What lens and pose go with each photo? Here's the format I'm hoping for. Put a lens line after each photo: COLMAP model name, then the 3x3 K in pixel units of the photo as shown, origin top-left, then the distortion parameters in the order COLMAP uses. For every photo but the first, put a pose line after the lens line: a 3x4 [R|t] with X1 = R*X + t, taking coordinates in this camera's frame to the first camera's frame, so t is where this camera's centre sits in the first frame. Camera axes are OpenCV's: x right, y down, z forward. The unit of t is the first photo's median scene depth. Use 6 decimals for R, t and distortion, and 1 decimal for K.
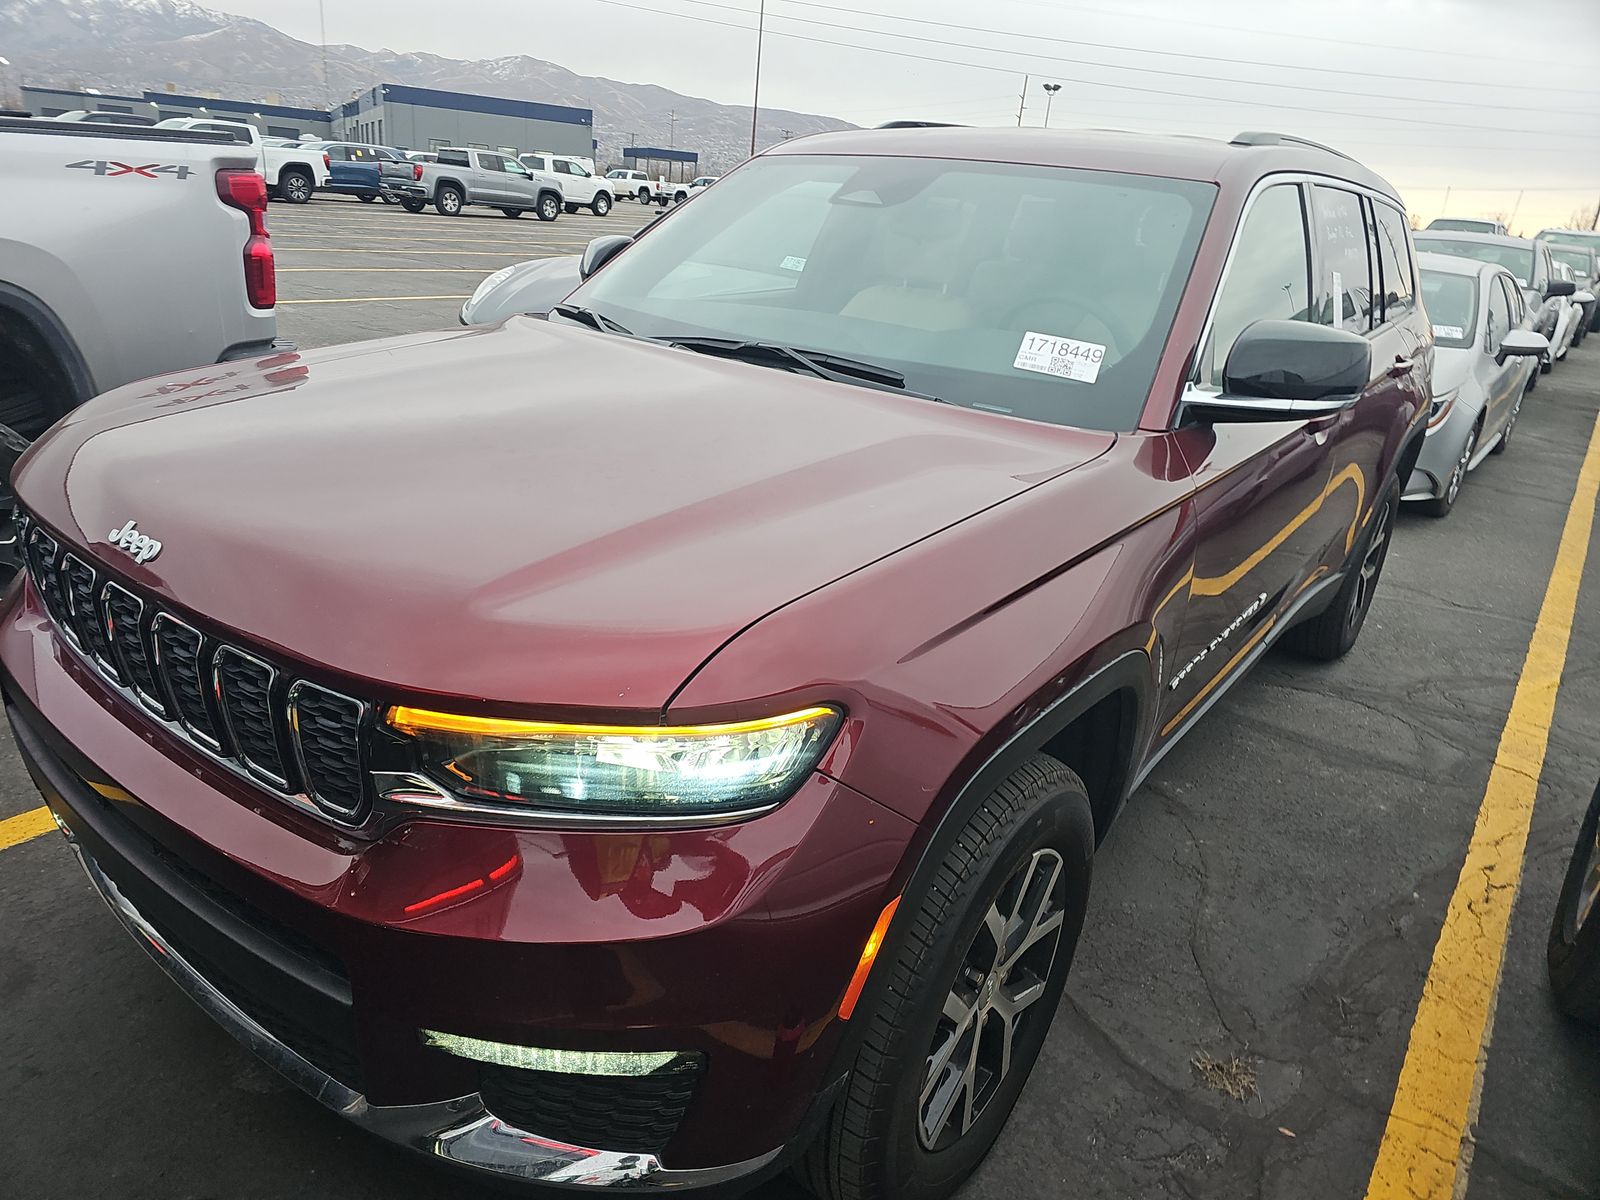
lens RADIAL K [[1074.2, 0, 764.9], [0, 1074.2, 600.4], [0, 0, 1]] dist [0.079791, -0.075560]
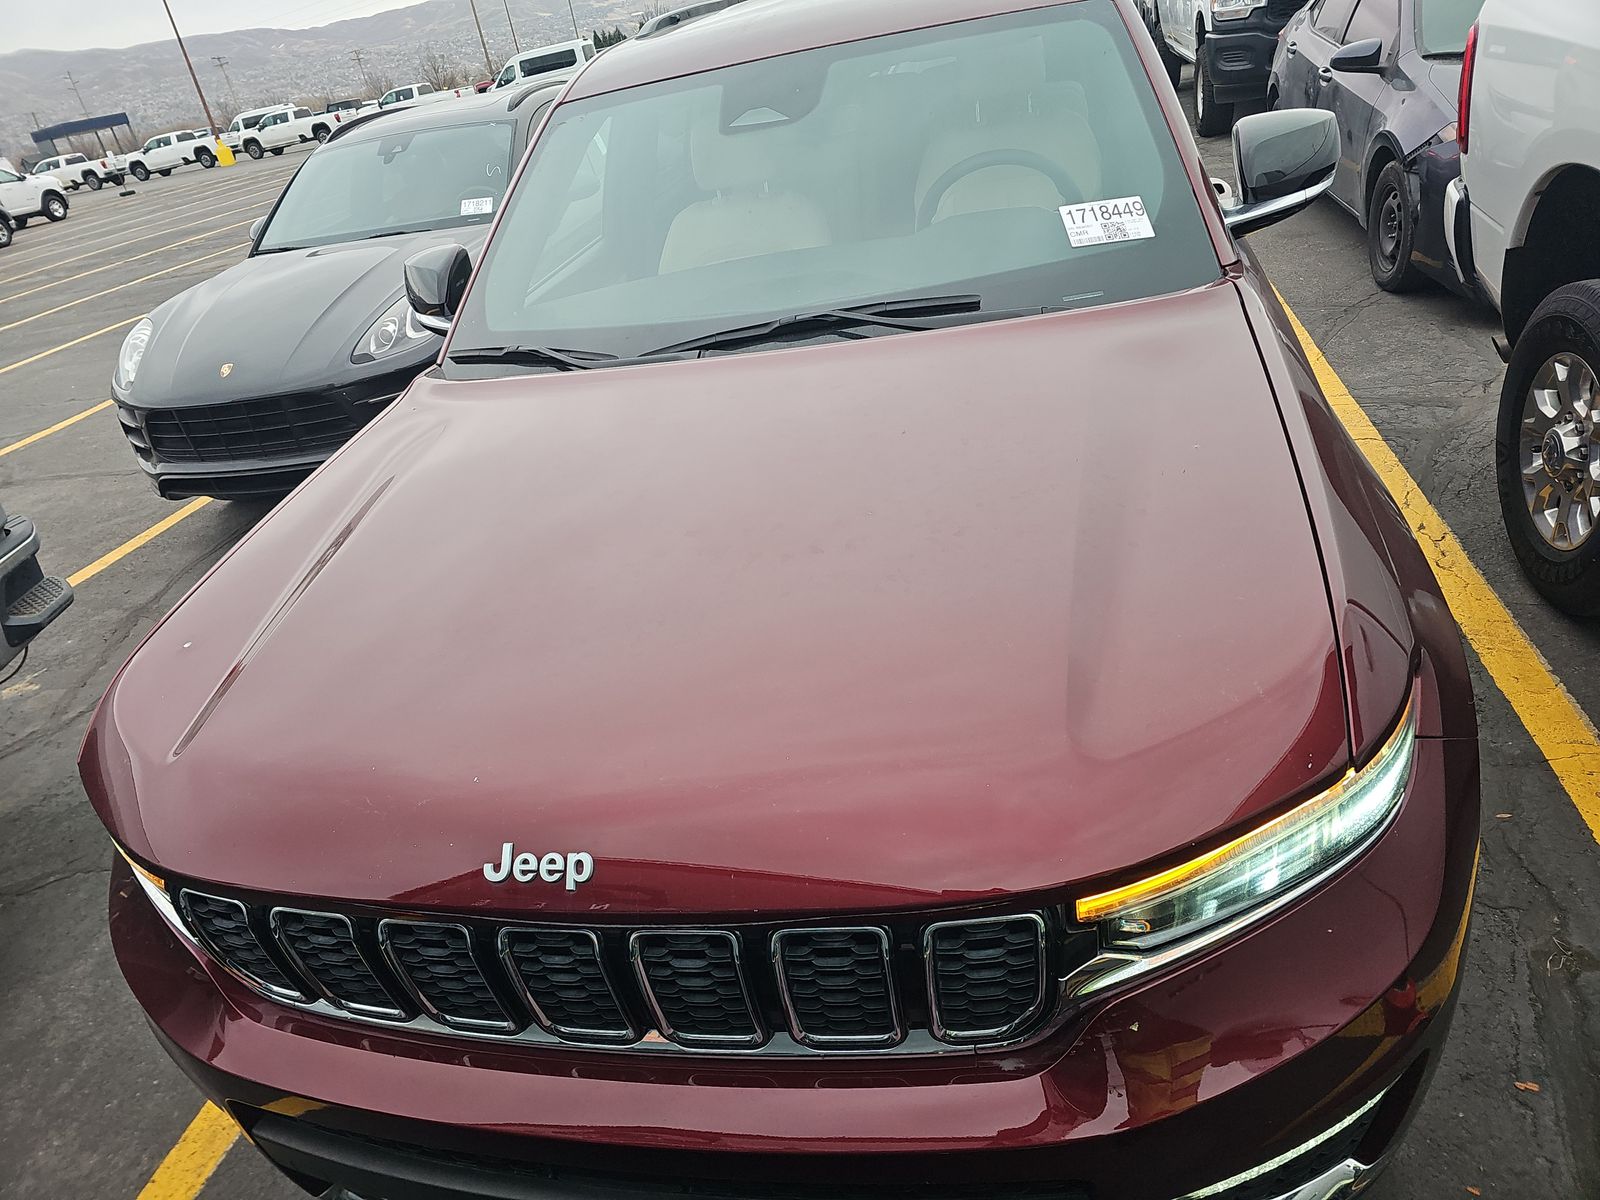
lens RADIAL K [[1074.2, 0, 764.9], [0, 1074.2, 600.4], [0, 0, 1]] dist [0.079791, -0.075560]
pose [[0.862414, -0.419318, 0.283574, -0.317290], [0.385980, 0.907162, 0.167558, -0.156774], [-0.327508, -0.035051, 0.944198, 0.139939]]
